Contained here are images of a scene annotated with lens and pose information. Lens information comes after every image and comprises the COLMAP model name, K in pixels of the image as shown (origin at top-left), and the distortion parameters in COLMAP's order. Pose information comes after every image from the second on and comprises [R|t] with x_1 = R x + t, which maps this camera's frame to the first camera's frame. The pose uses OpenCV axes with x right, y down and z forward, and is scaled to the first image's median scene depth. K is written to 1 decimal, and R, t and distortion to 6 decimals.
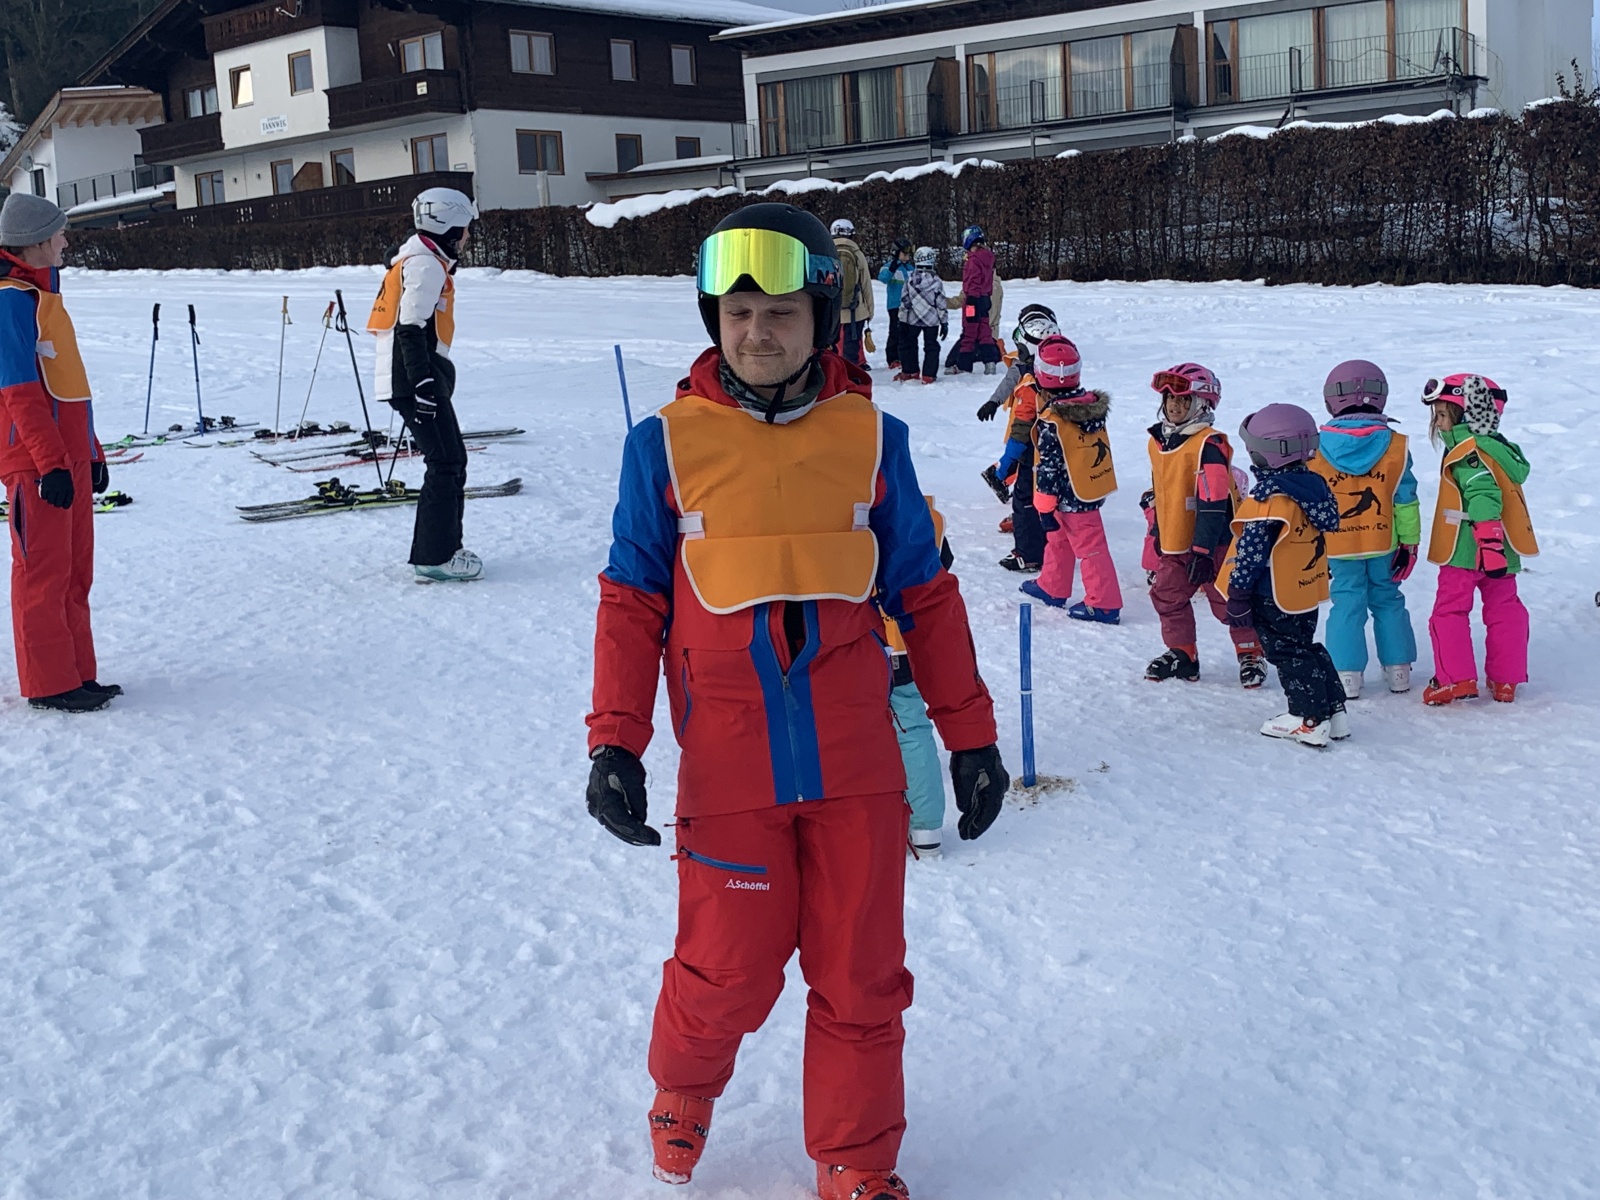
lens RADIAL K [[1983.6, 0, 795.1], [0, 1983.6, 613.7], [0, 0, 1]] dist [0.078133, 0.000000]
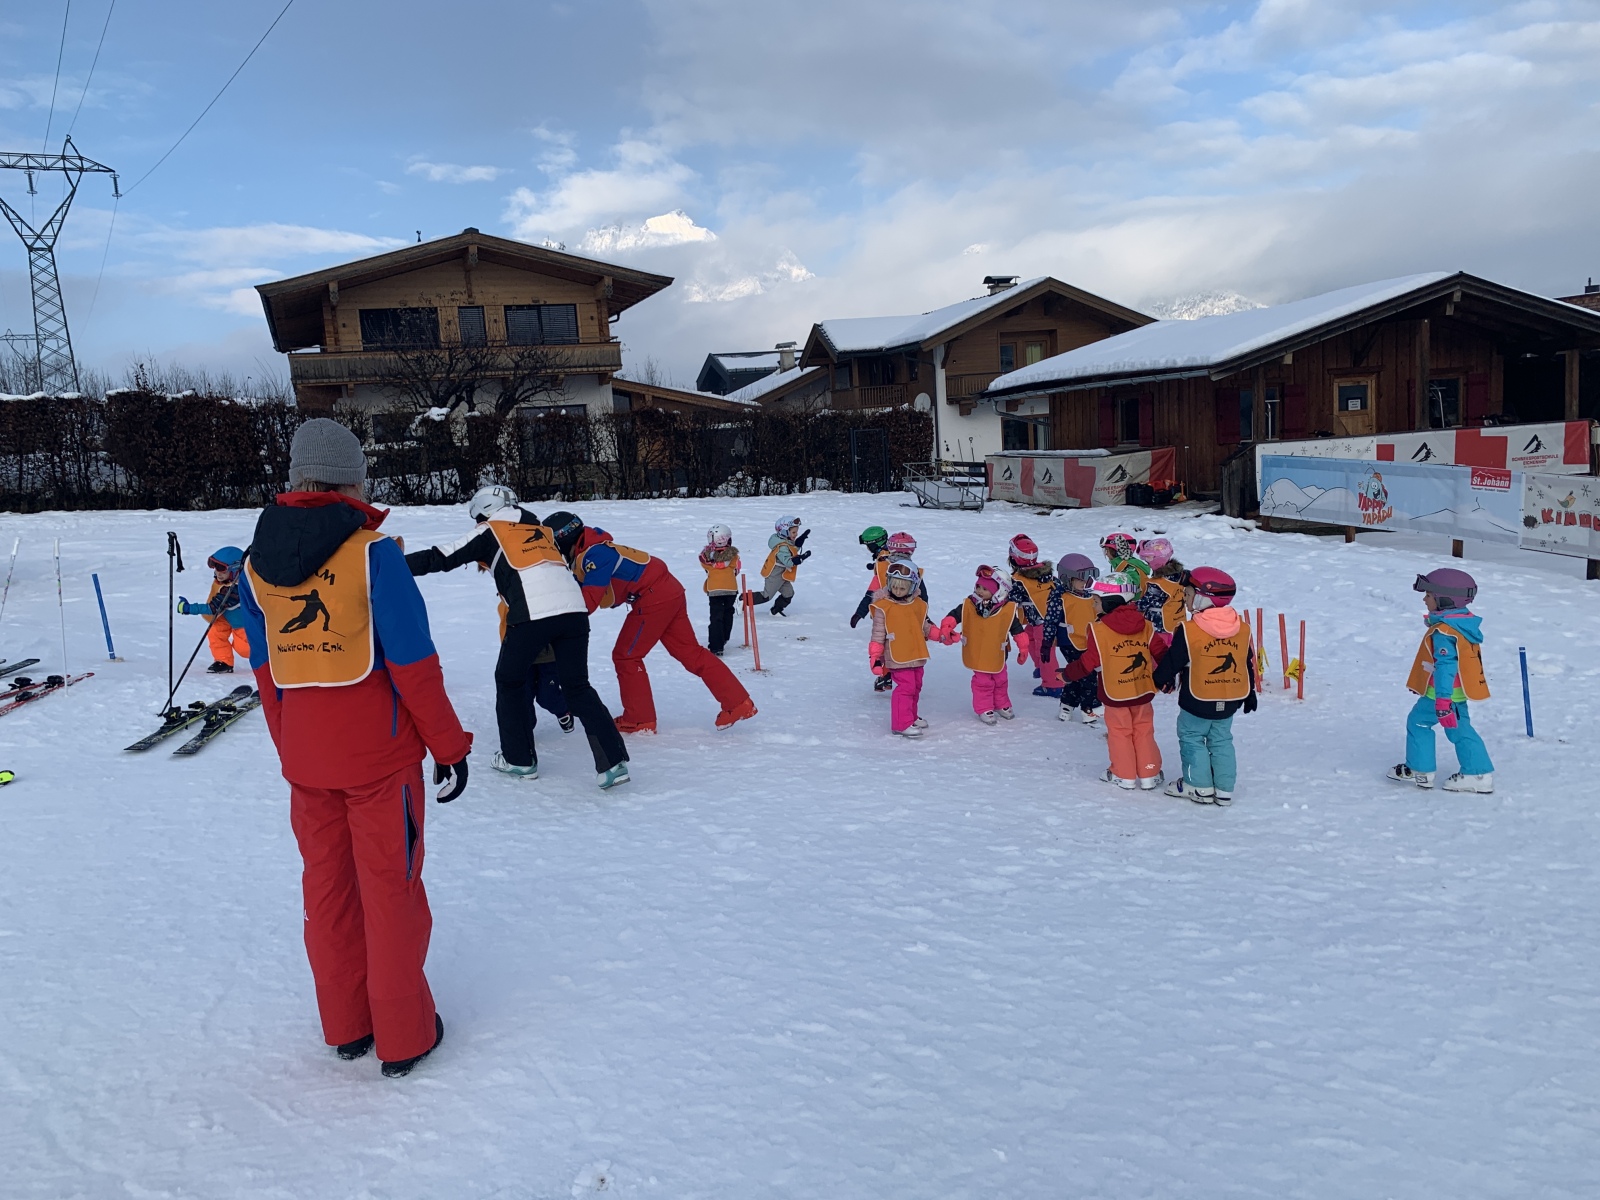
lens RADIAL K [[1256.8, 0, 797.0], [0, 1256.8, 586.1], [0, 0, 1]] dist [0.047005, -0.038062]
pose [[0.477891, -0.081372, 0.874642, -0.201211], [0.170513, 0.985354, -0.001494, -0.017301], [-0.861711, 0.149852, 0.484767, 0.095208]]
